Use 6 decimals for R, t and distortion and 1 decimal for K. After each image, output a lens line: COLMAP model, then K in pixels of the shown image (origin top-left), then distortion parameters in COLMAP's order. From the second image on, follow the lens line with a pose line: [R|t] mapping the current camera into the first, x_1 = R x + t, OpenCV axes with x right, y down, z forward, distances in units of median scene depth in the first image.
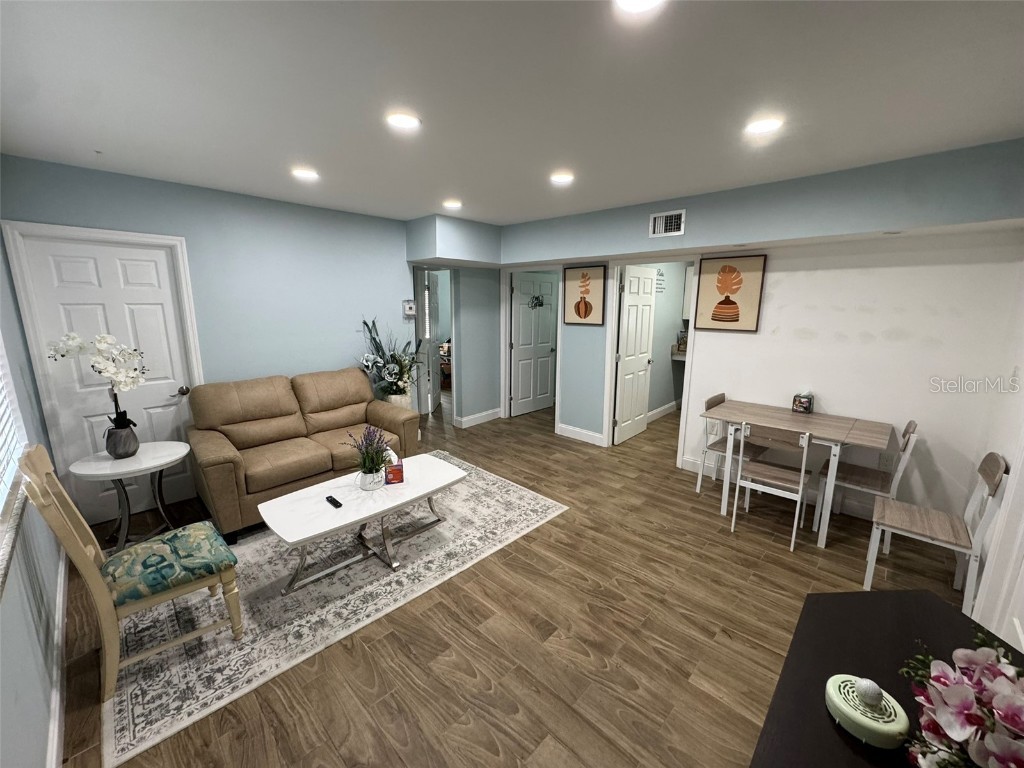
lens RADIAL K [[409.8, 0, 510.3], [0, 409.8, 381.6], [0, 0, 1]] dist [-0.001338, 0.000554]
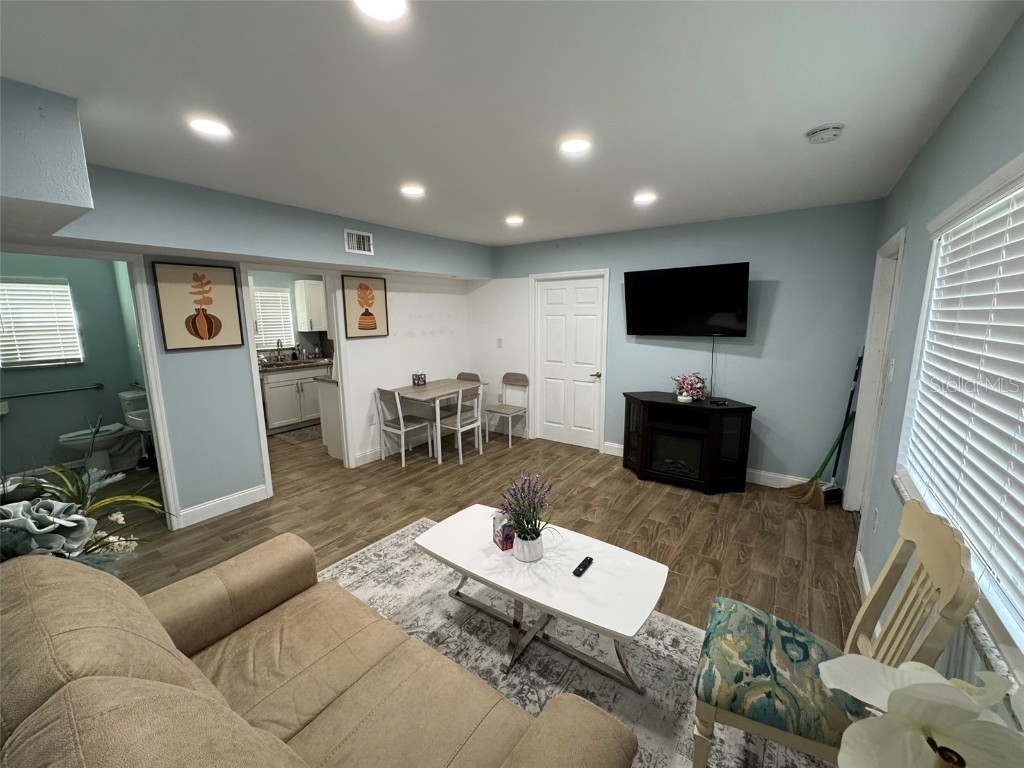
lens RADIAL K [[409.8, 0, 510.1], [0, 409.8, 383.8], [0, 0, 1]] dist [-0.001338, 0.000554]
pose [[-0.151286, -0.170948, 0.973596, -0.862486], [0.197645, 0.959812, 0.199240, -0.176062], [-0.968529, 0.222569, -0.111419, 0.886119]]
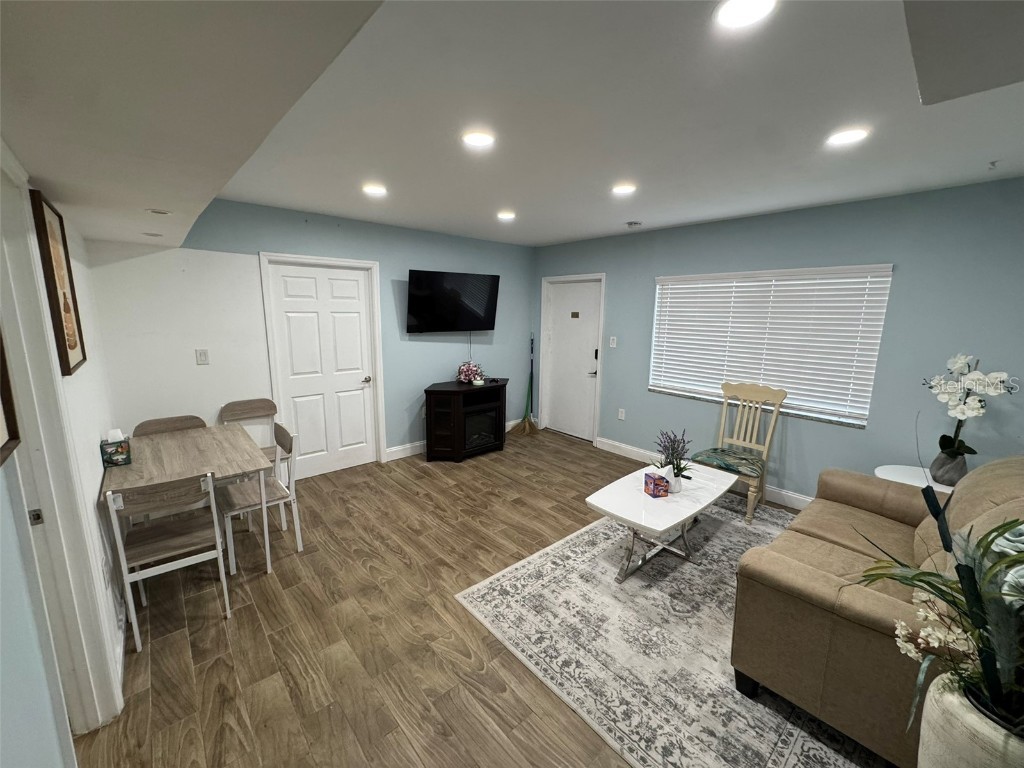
lens RADIAL K [[409.8, 0, 509.3], [0, 409.8, 384.7], [0, 0, 1]] dist [-0.001338, 0.000554]
pose [[-0.996802, -0.031749, 0.073331, 0.006447], [-0.002772, 0.930867, 0.365347, -0.322249], [-0.079861, 0.363975, -0.927979, 1.621782]]
